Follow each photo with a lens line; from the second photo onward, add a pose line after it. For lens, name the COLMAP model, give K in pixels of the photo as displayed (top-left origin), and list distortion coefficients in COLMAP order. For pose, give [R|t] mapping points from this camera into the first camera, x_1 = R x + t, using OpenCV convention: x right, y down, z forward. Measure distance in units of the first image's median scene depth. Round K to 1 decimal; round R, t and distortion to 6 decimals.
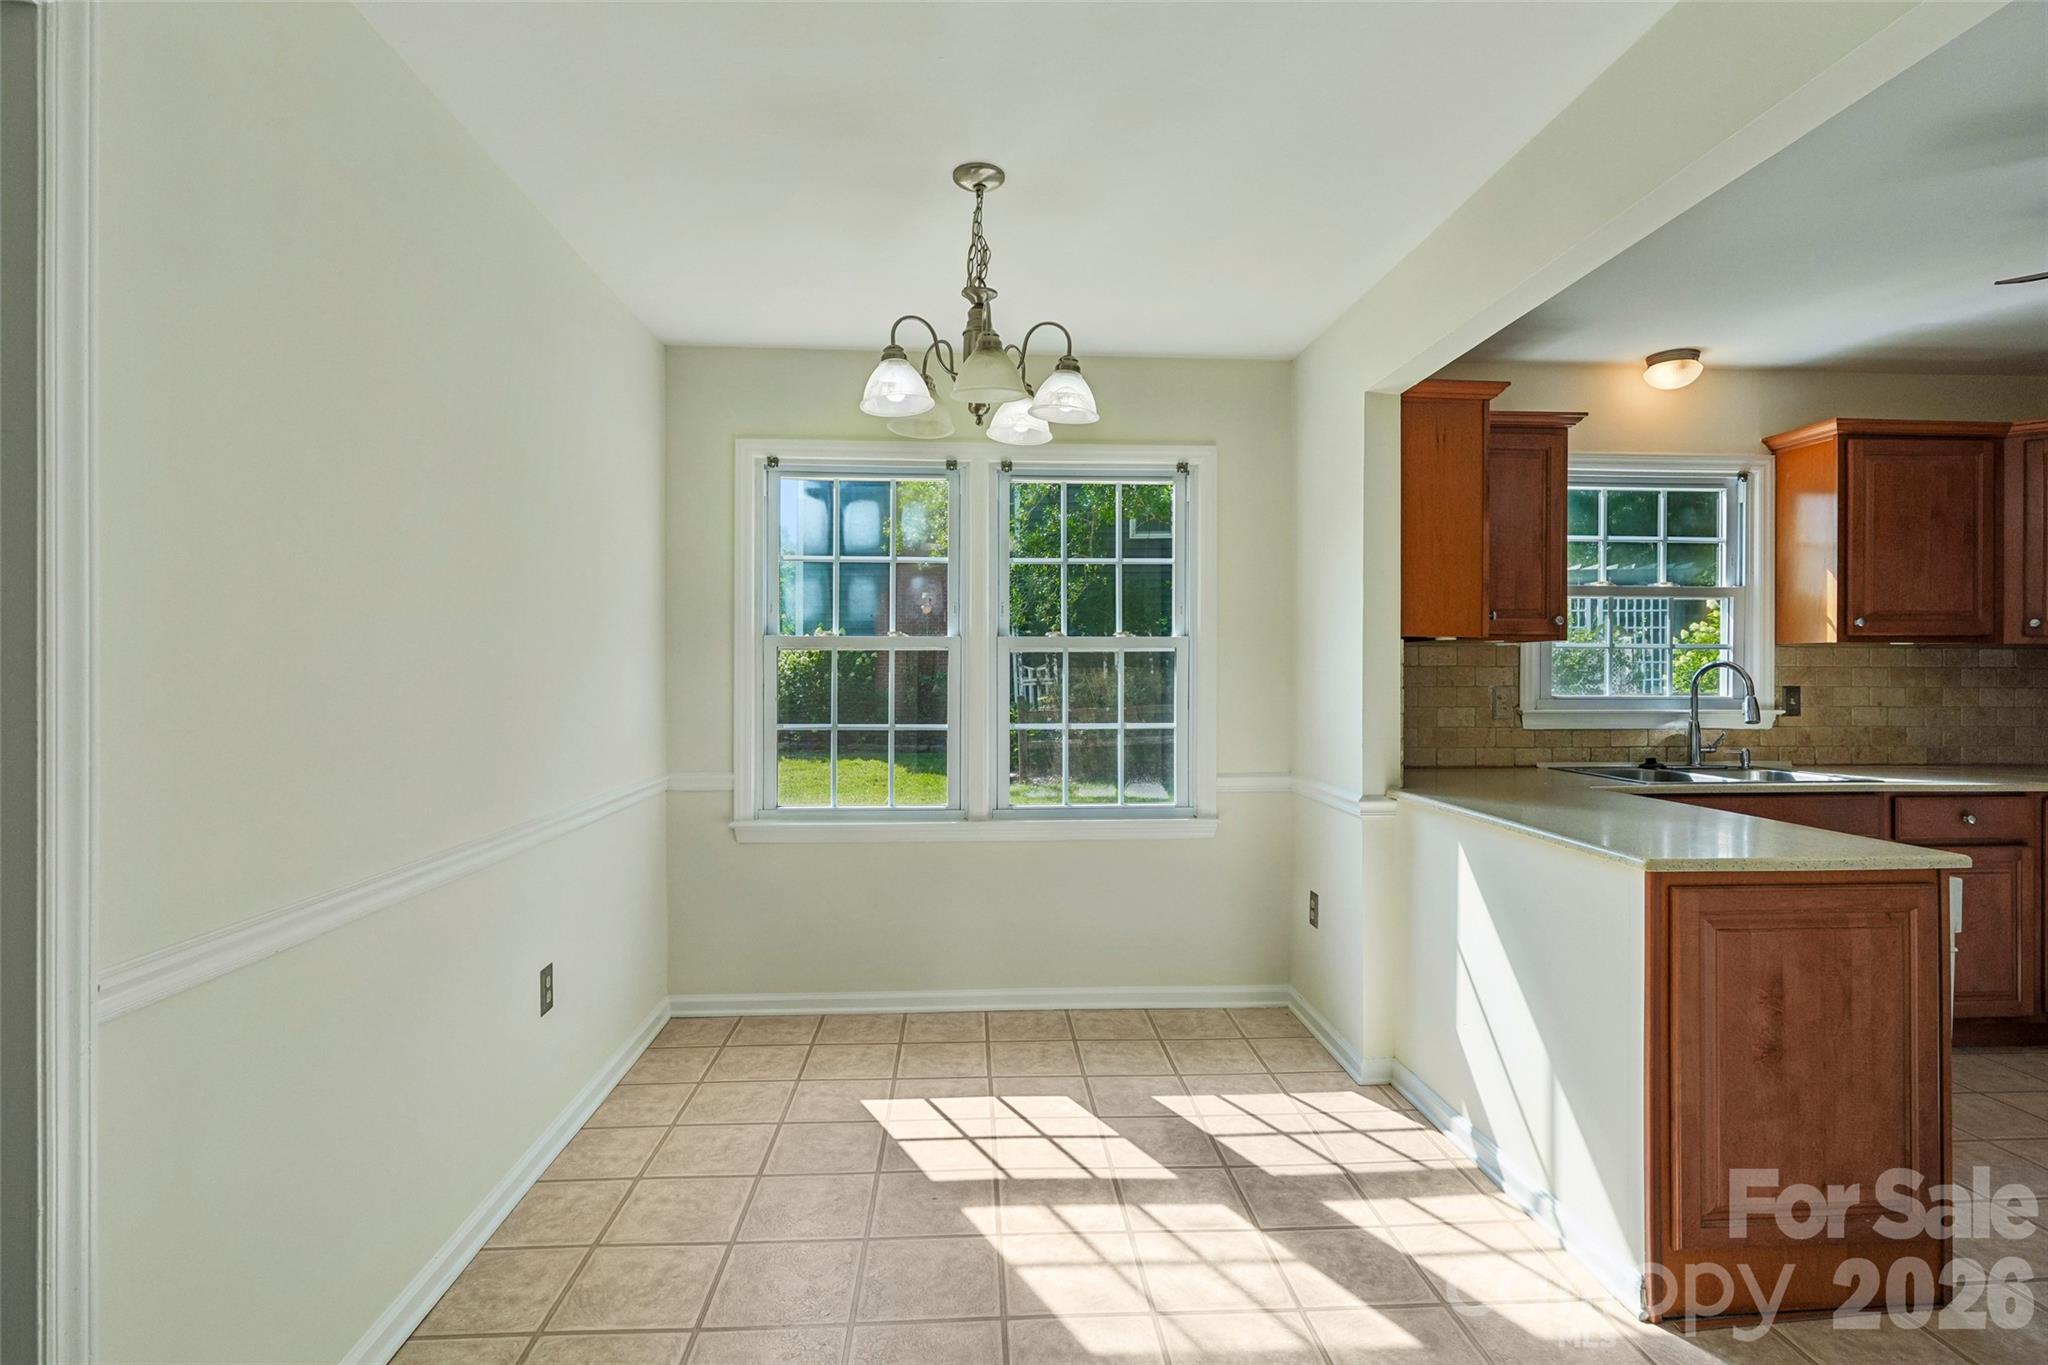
lens RADIAL K [[1001.6, 0, 1027.3], [0, 1001.6, 664.1], [0, 0, 1]] dist [0.000636, 0.000889]
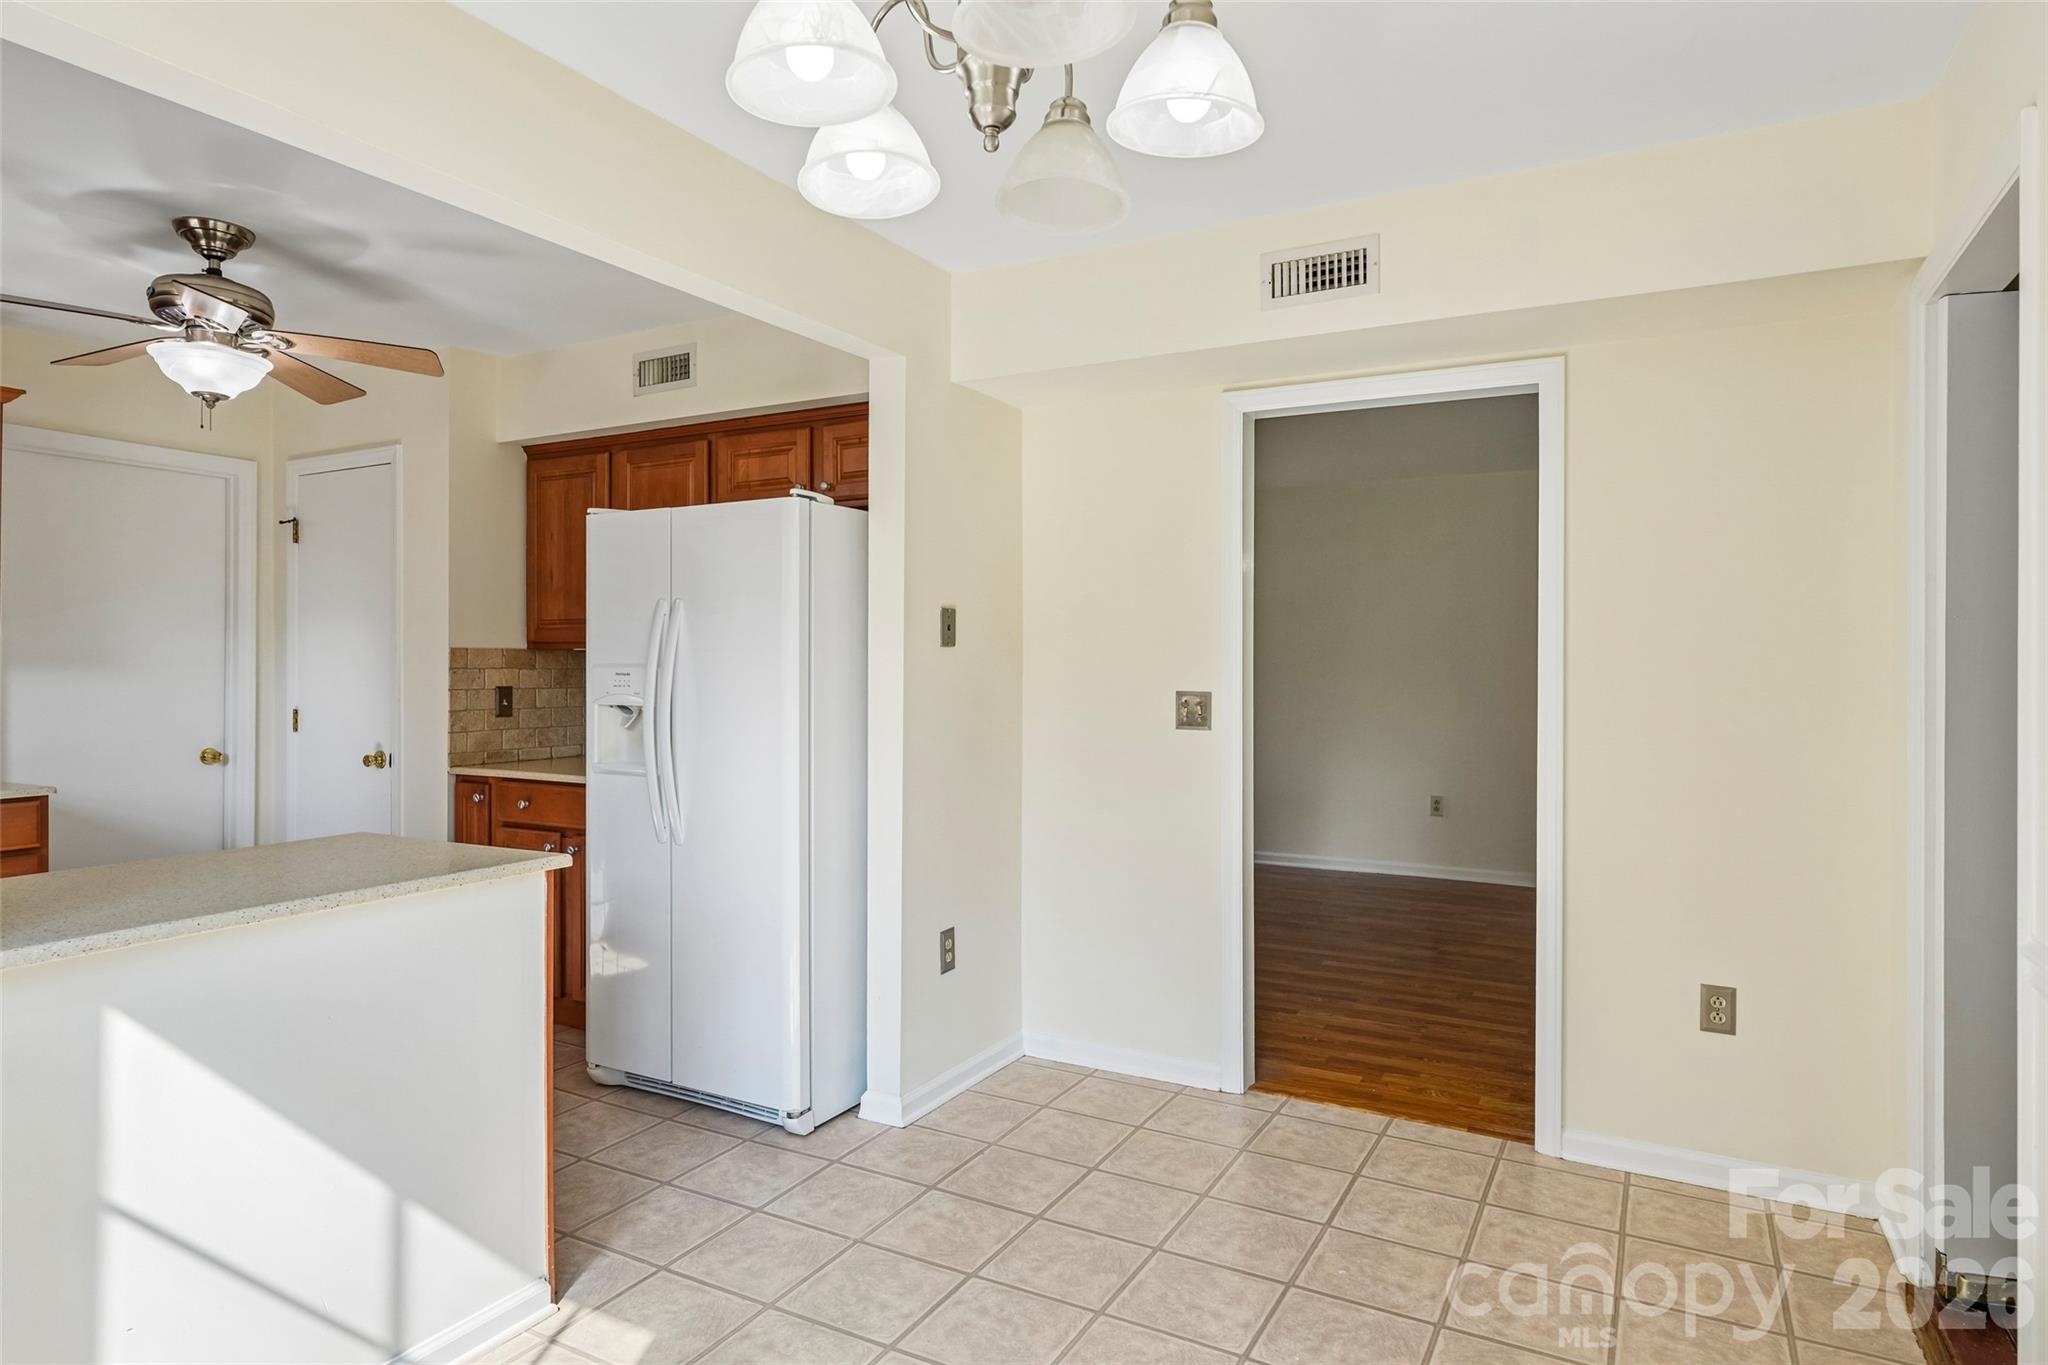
lens RADIAL K [[1169.6, 0, 1019.3], [0, 1169.6, 665.2], [0, 0, 1]] dist [-0.000632, 0.001110]
pose [[-0.841071, -0.005280, 0.540898, -0.266438], [-0.006047, 0.999982, 0.000358, -0.003539], [-0.540890, -0.002970, -0.841088, 1.100647]]
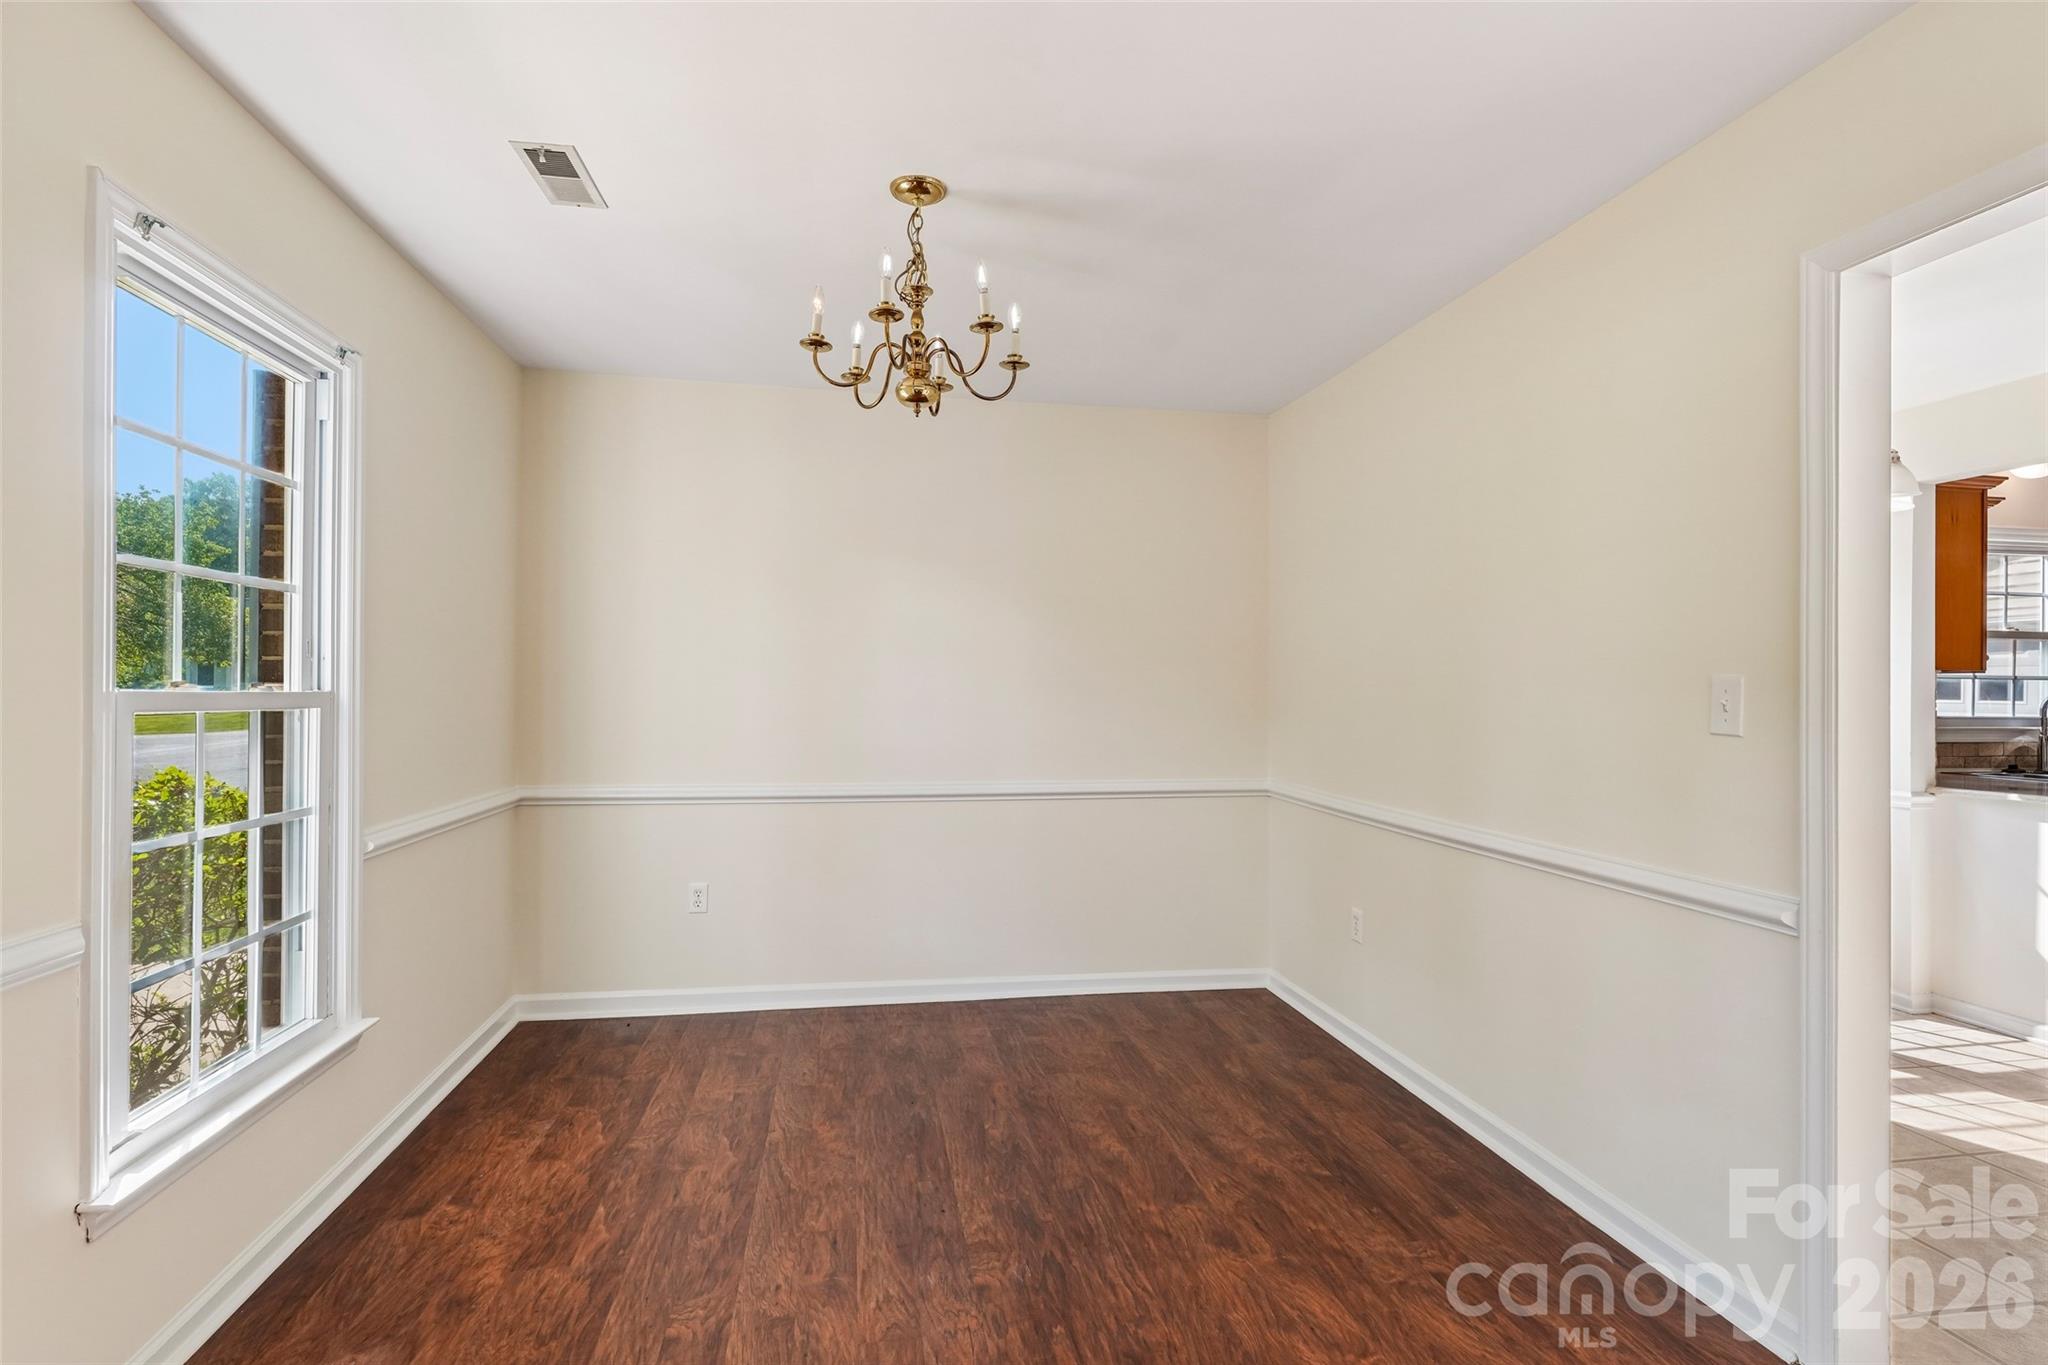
lens RADIAL K [[1001.6, 0, 1031.0], [0, 1001.6, 680.2], [0, 0, 1]] dist [0.000636, 0.000889]
pose [[0.993901, 0.007275, 0.110034, -0.948038], [-0.007198, 0.999973, -0.001096, -0.004615], [-0.110039, 0.000297, 0.993927, -0.169895]]
